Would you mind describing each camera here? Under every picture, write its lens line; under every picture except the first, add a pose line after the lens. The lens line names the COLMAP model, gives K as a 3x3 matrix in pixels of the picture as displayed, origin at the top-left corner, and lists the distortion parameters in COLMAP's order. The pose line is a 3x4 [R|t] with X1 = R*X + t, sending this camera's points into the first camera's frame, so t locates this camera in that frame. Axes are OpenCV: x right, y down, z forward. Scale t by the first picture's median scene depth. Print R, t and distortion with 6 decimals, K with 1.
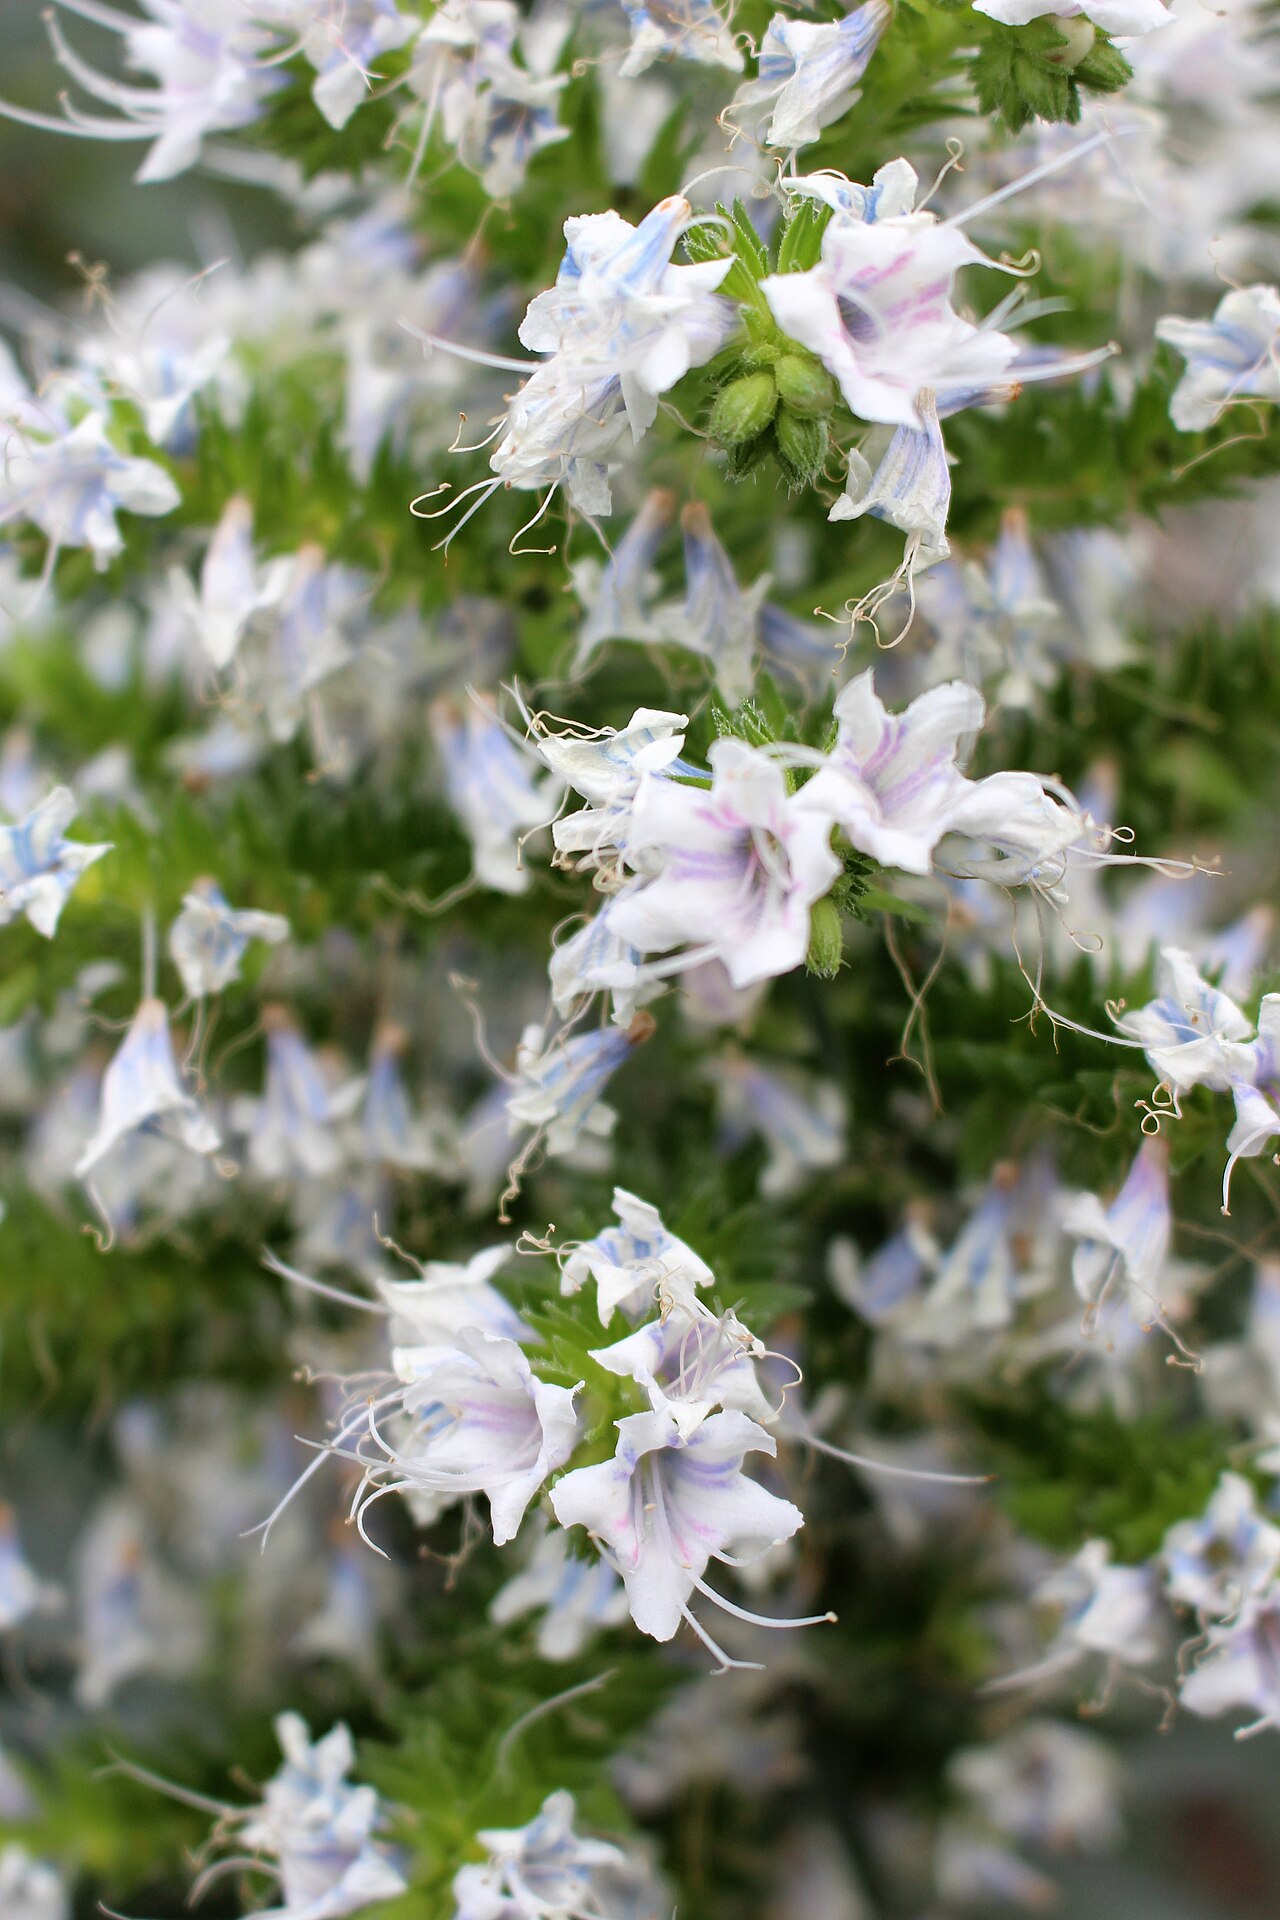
lens RADIAL K [[2868.4, 0, 640.0], [0, 2868.4, 960.0], [0, 0, 1]] dist [-0.030065, 0.008349]
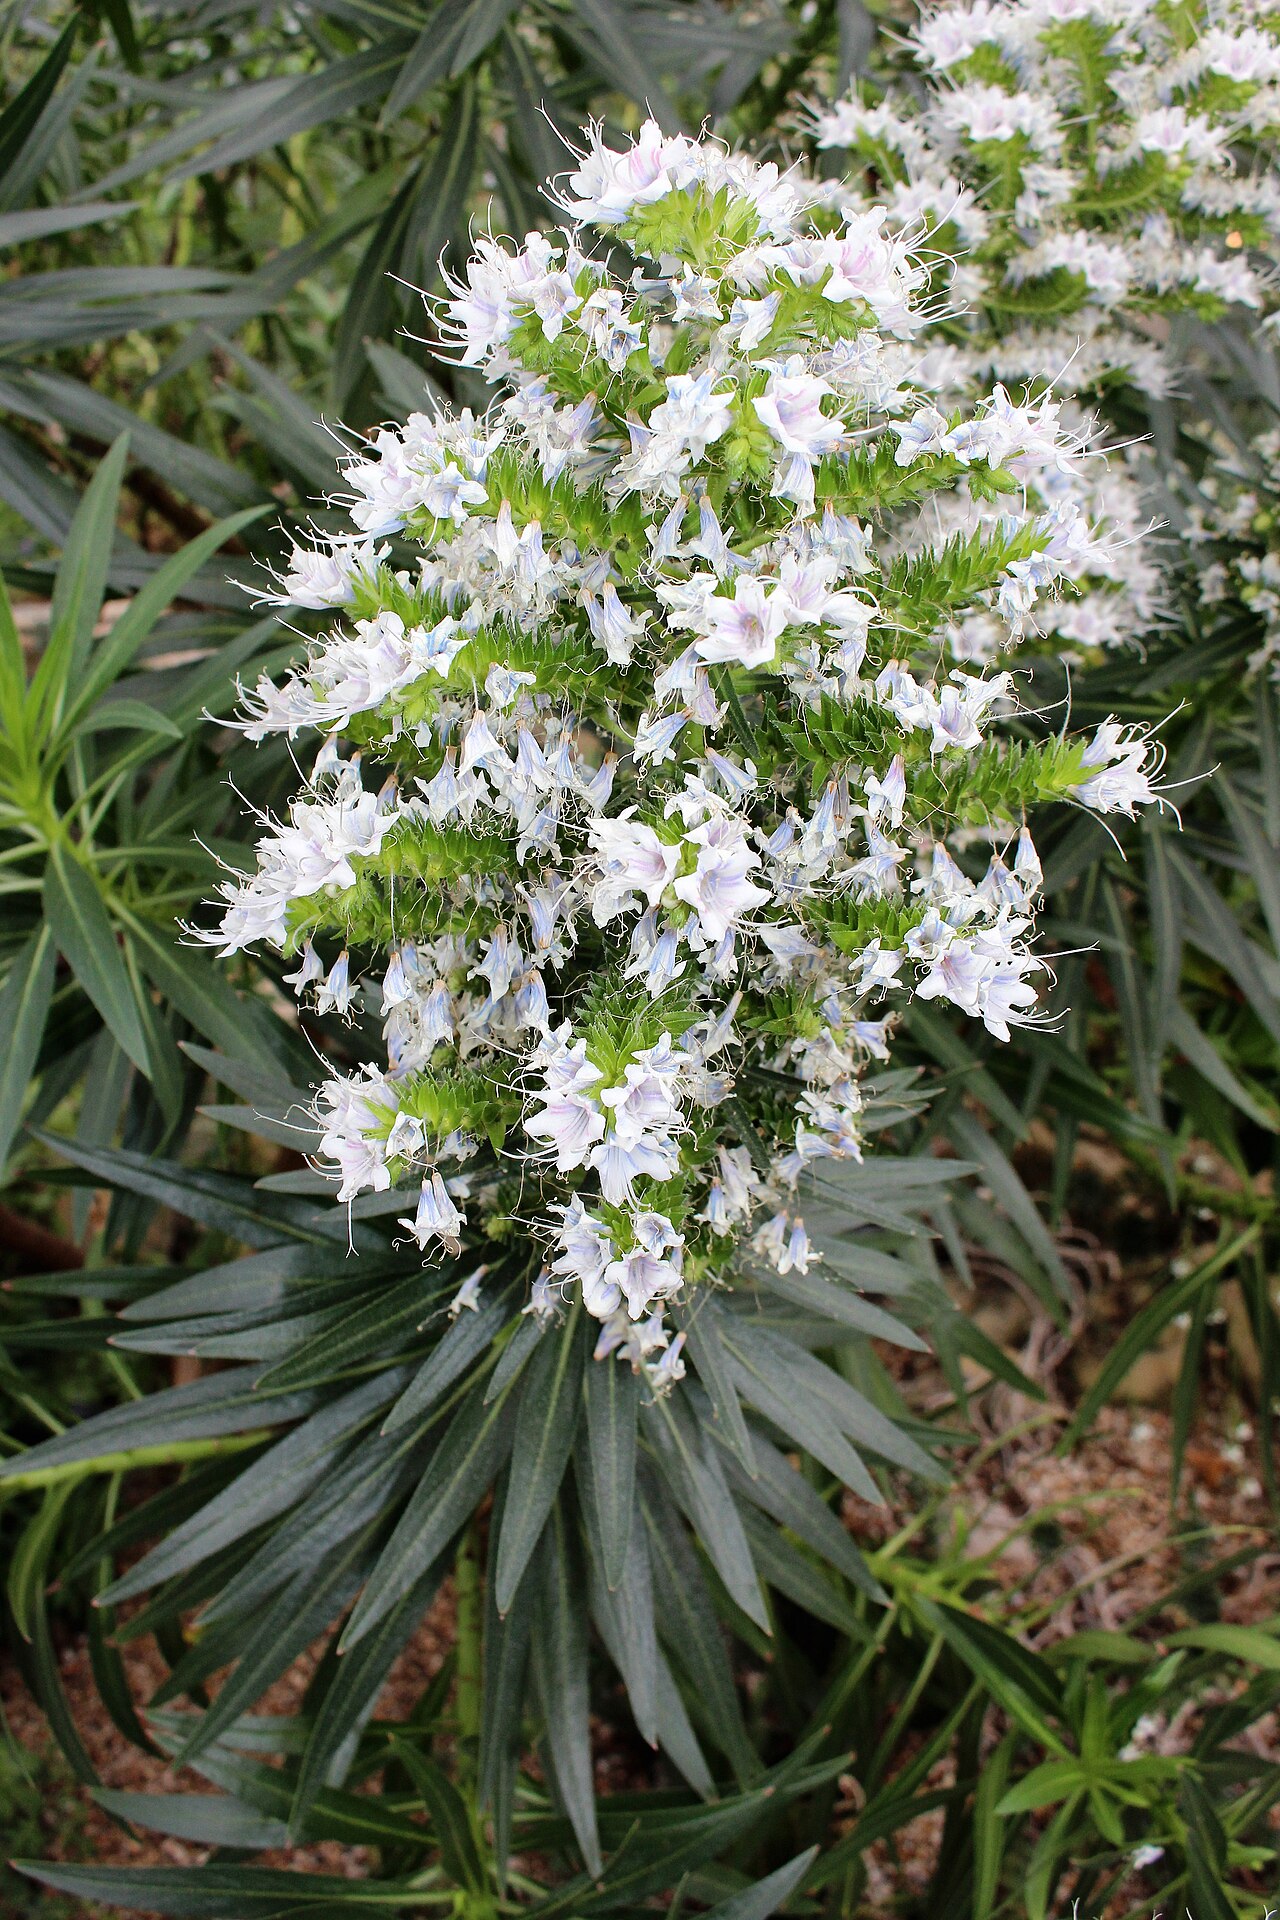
lens RADIAL K [[2257.1, 0, 640.0], [0, 2257.1, 960.0], [0, 0, 1]] dist [0.003719, 0.001809]
pose [[0.991283, -0.032773, 0.127606, -0.305269], [0.035743, 0.999139, -0.021057, 0.283482], [-0.126806, 0.025434, 0.991601, -0.921991]]
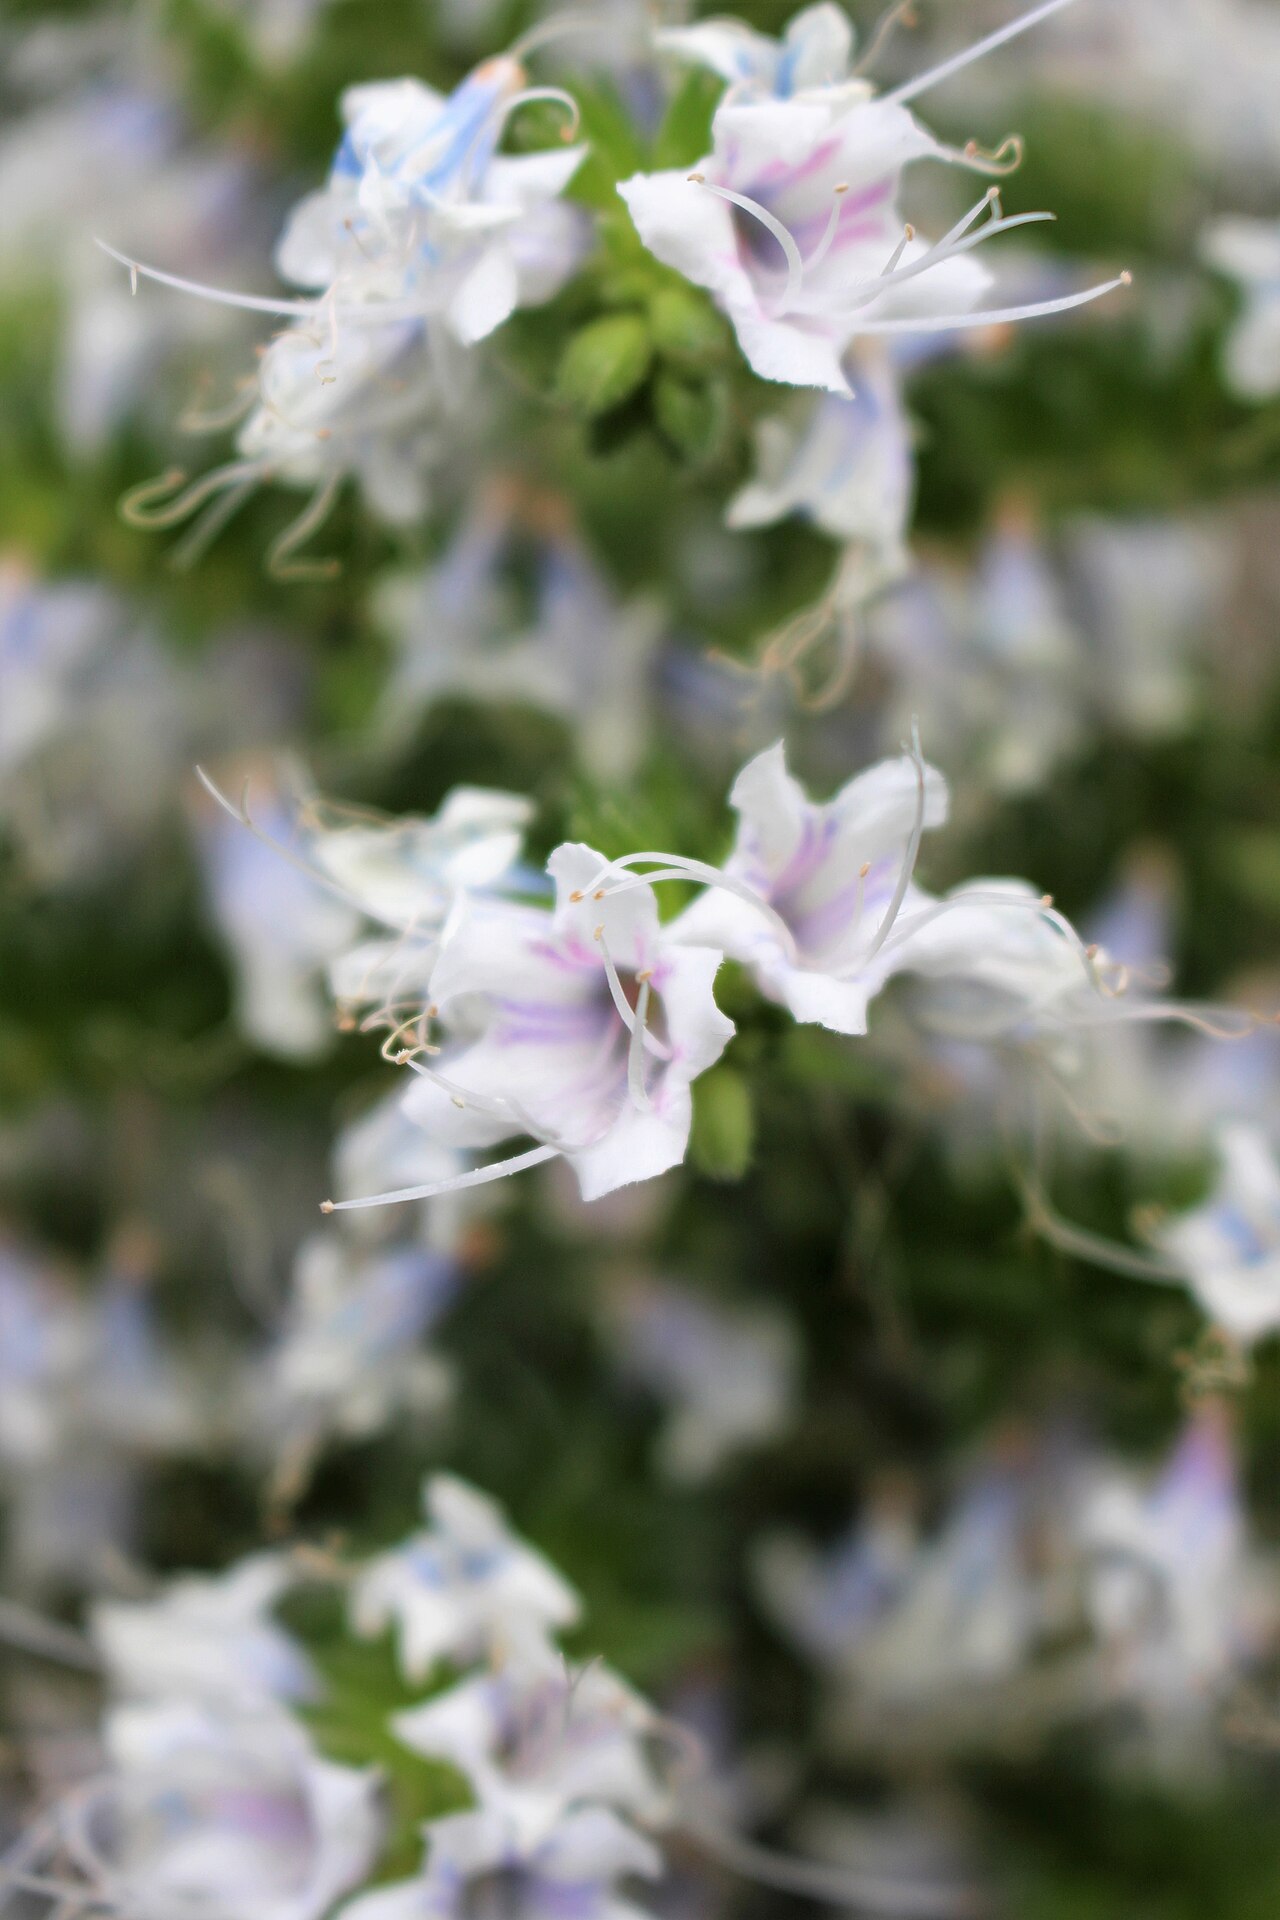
lens RADIAL K [[3835.9, 0, 640.0], [0, 3835.9, 960.0], [0, 0, 1]] dist [0.035502, 0.117096]
pose [[0.999992, -0.002967, 0.002862, 0.039974], [0.003046, 0.999601, -0.028074, -0.020645], [-0.002777, 0.028083, 0.999602, 0.067642]]
